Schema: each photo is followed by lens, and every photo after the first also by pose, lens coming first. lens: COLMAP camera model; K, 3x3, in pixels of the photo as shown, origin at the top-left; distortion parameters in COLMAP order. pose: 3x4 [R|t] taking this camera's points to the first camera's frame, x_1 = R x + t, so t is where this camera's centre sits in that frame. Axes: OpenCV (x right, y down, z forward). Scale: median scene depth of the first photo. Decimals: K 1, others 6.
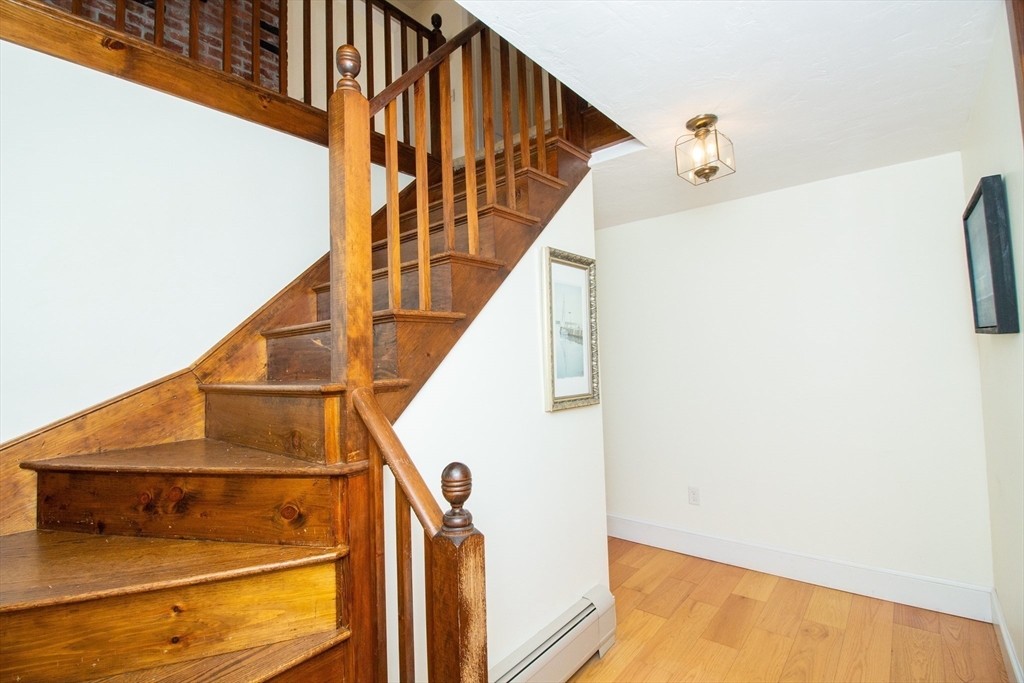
lens RADIAL K [[478.0, 0, 509.8], [0, 478.0, 334.9], [0, 0, 1]] dist [0.000929, -0.013432]
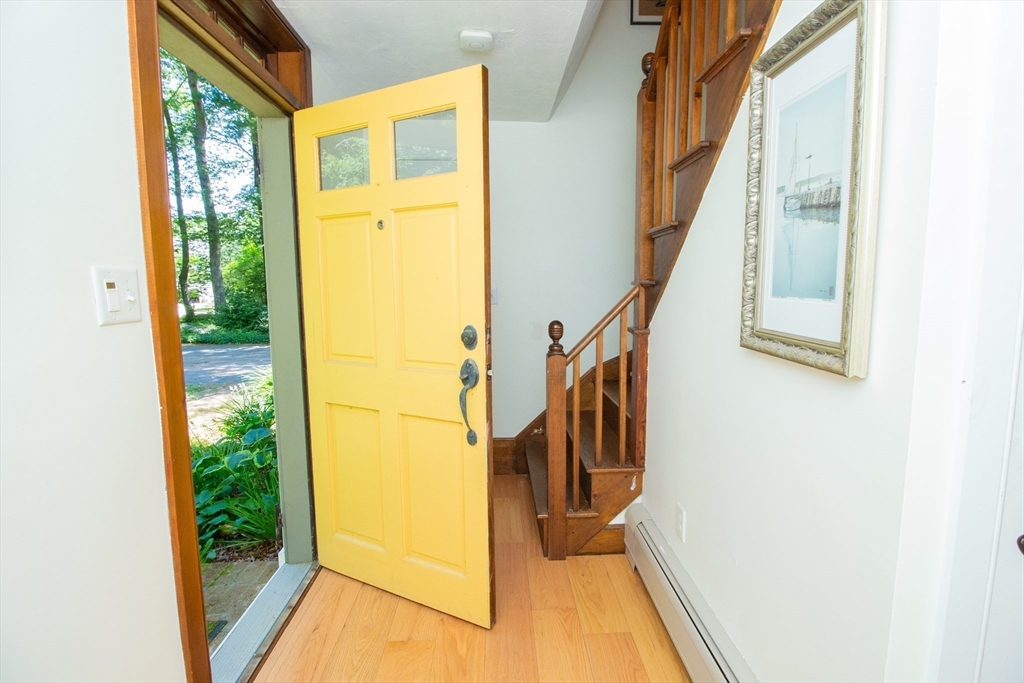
lens RADIAL K [[478.0, 0, 509.8], [0, 478.0, 334.9], [0, 0, 1]] dist [0.000929, -0.013432]
pose [[-0.750046, 0.114747, -0.651356, 0.667830], [0.071075, 0.993116, 0.093109, 0.060892], [0.657556, 0.023542, -0.753038, 1.177089]]
